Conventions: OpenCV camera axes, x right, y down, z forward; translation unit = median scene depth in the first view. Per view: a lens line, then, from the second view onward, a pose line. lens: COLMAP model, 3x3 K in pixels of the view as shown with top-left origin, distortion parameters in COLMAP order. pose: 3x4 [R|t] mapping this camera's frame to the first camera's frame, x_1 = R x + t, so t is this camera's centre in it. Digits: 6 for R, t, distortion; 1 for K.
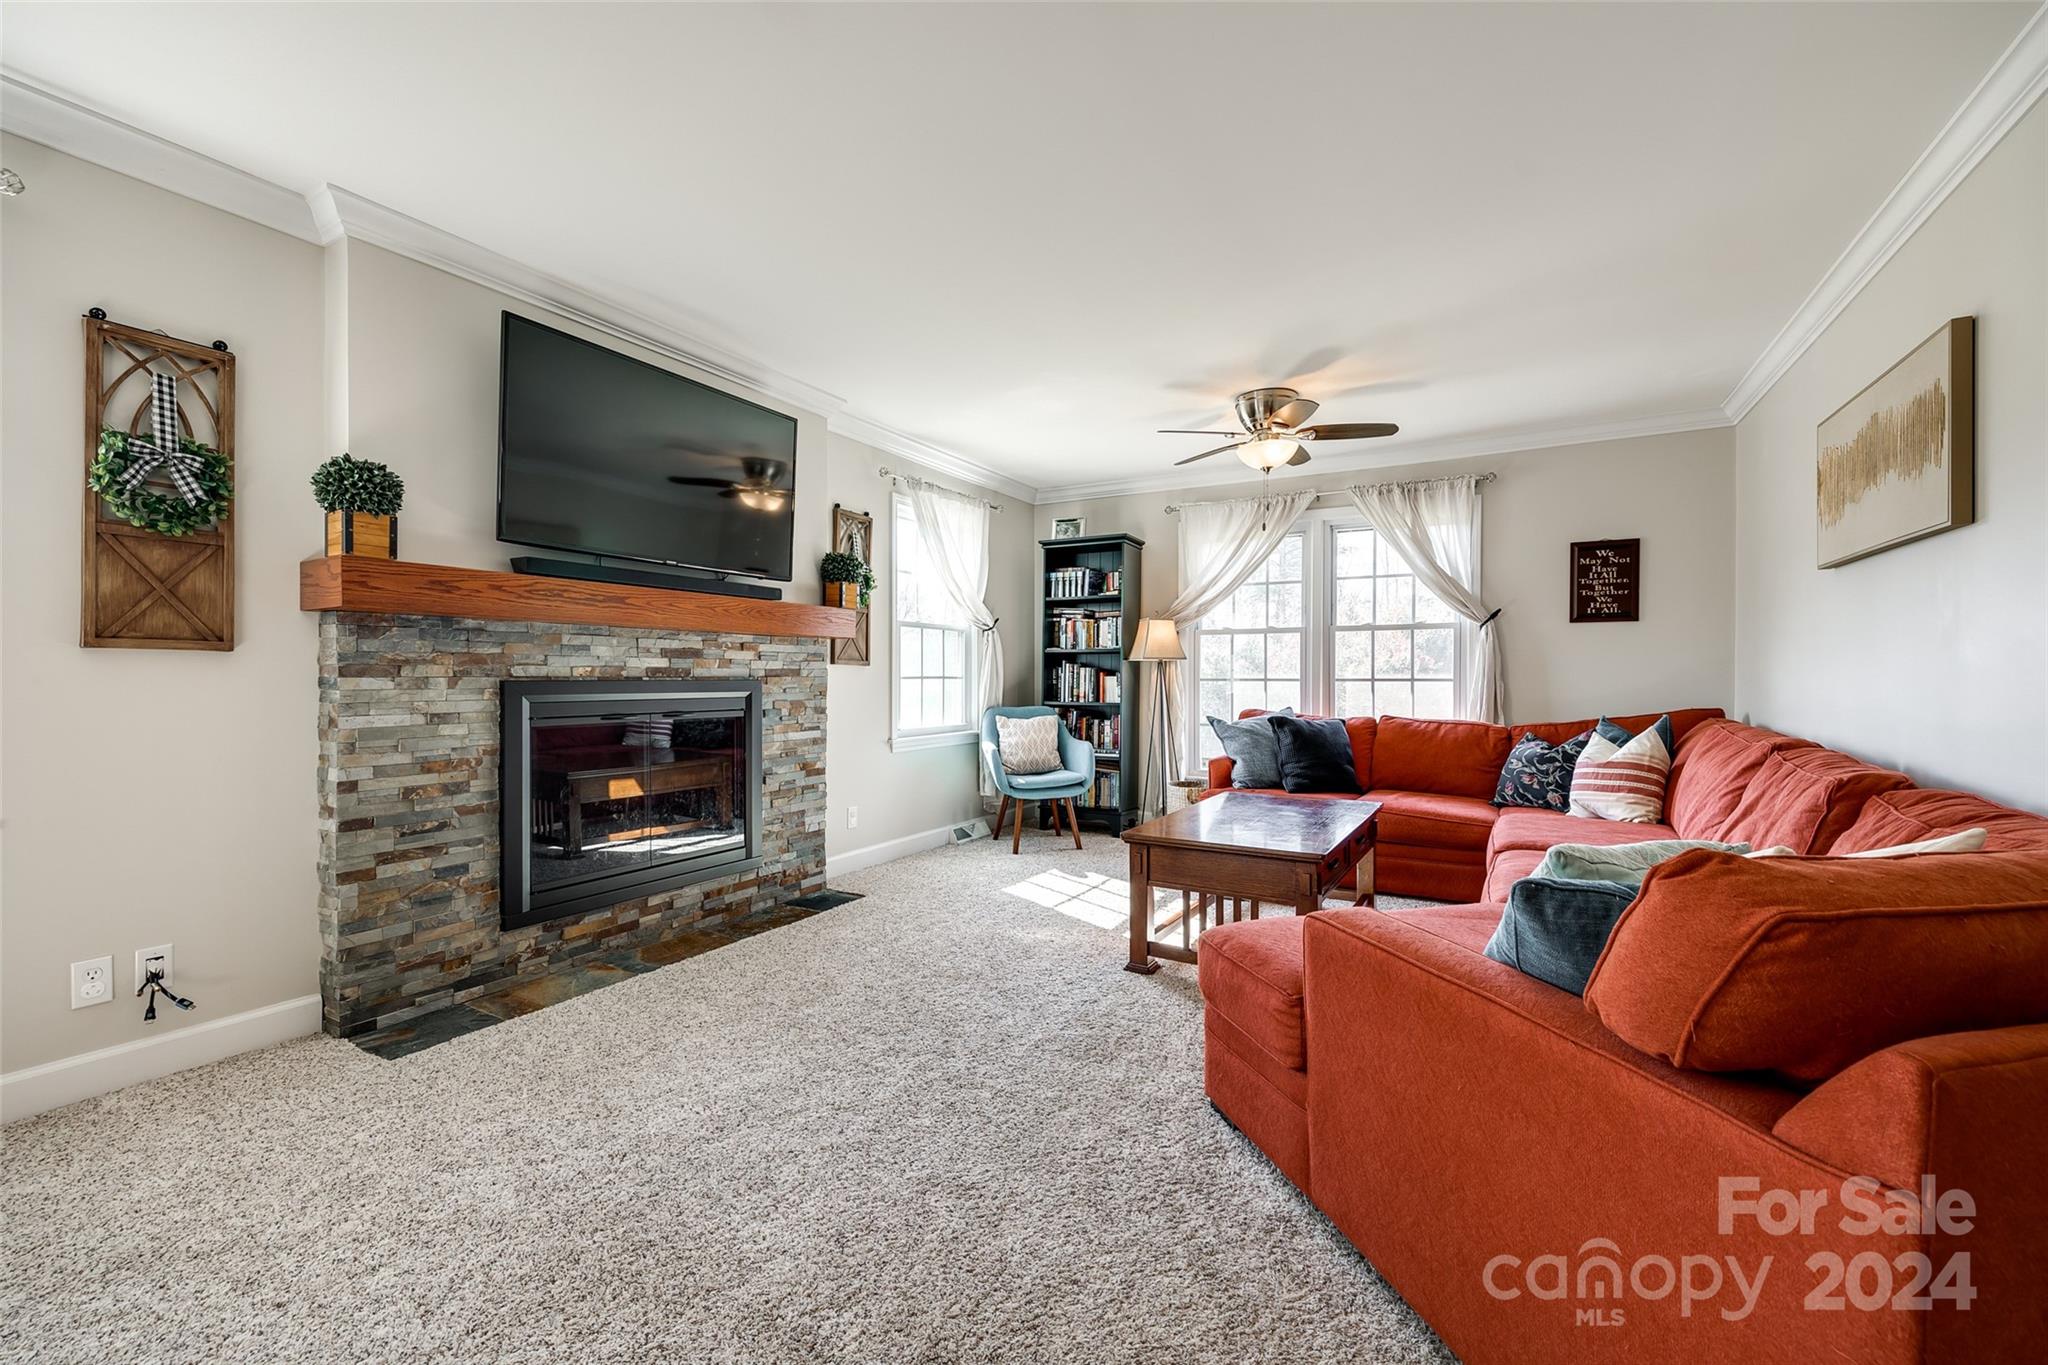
lens RADIAL K [[829.7, 0, 1024.0], [0, 829.7, 682.5], [0, 0, 1]] dist [-0.002590, -0.000115]
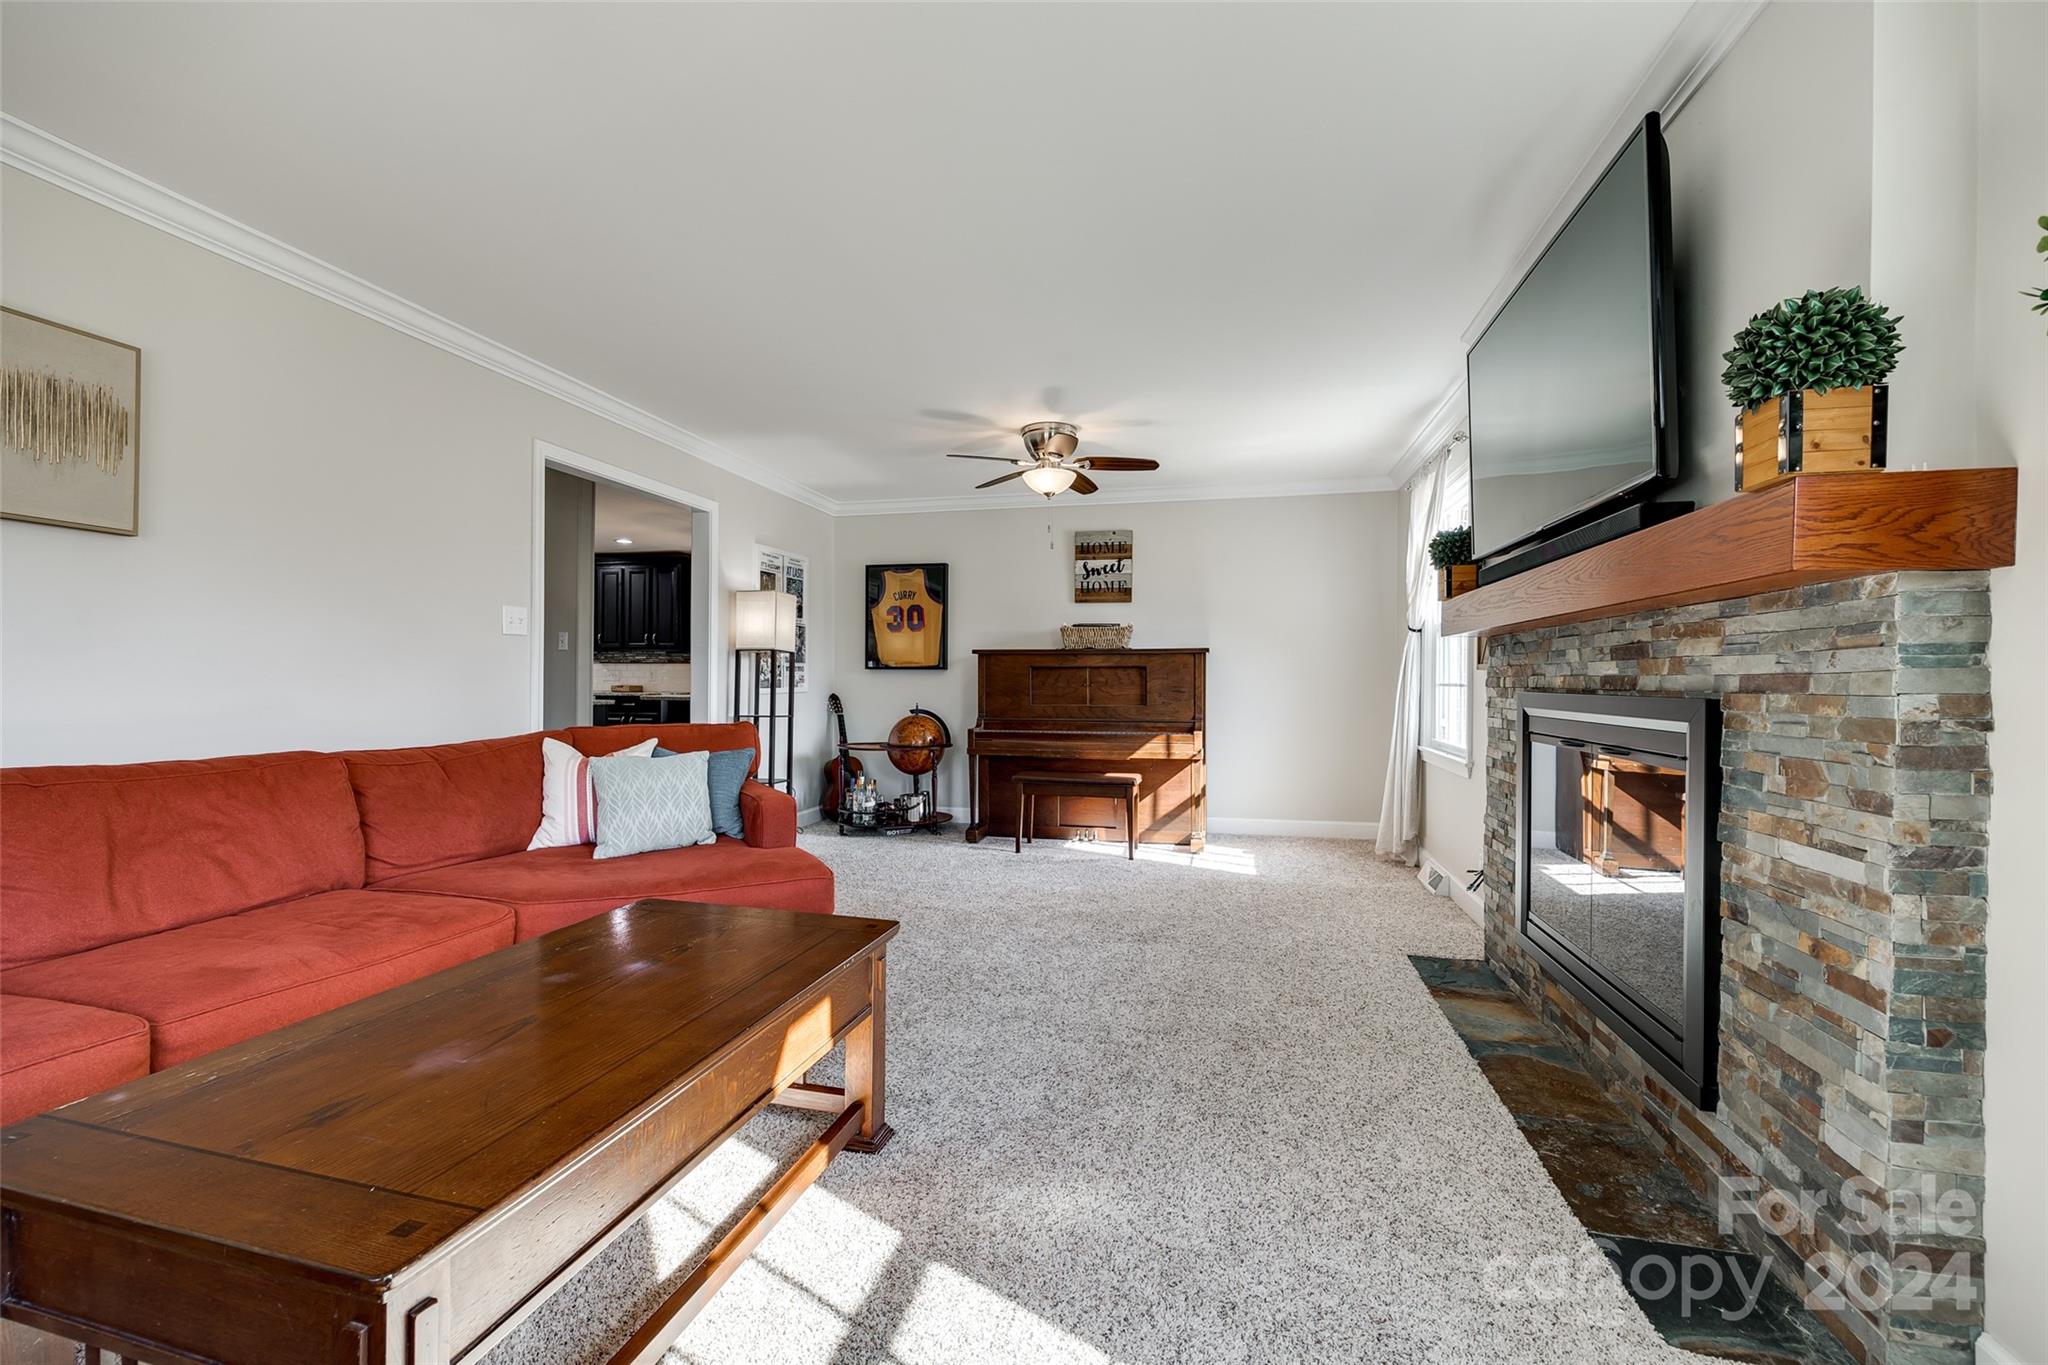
lens RADIAL K [[829.7, 0, 1024.0], [0, 829.7, 682.5], [0, 0, 1]] dist [-0.002590, -0.000115]
pose [[-0.962807, -0.006230, -0.270120, 0.176370], [-0.008560, 0.999936, 0.007448, -0.013356], [0.270056, 0.009483, -0.962798, 1.438885]]
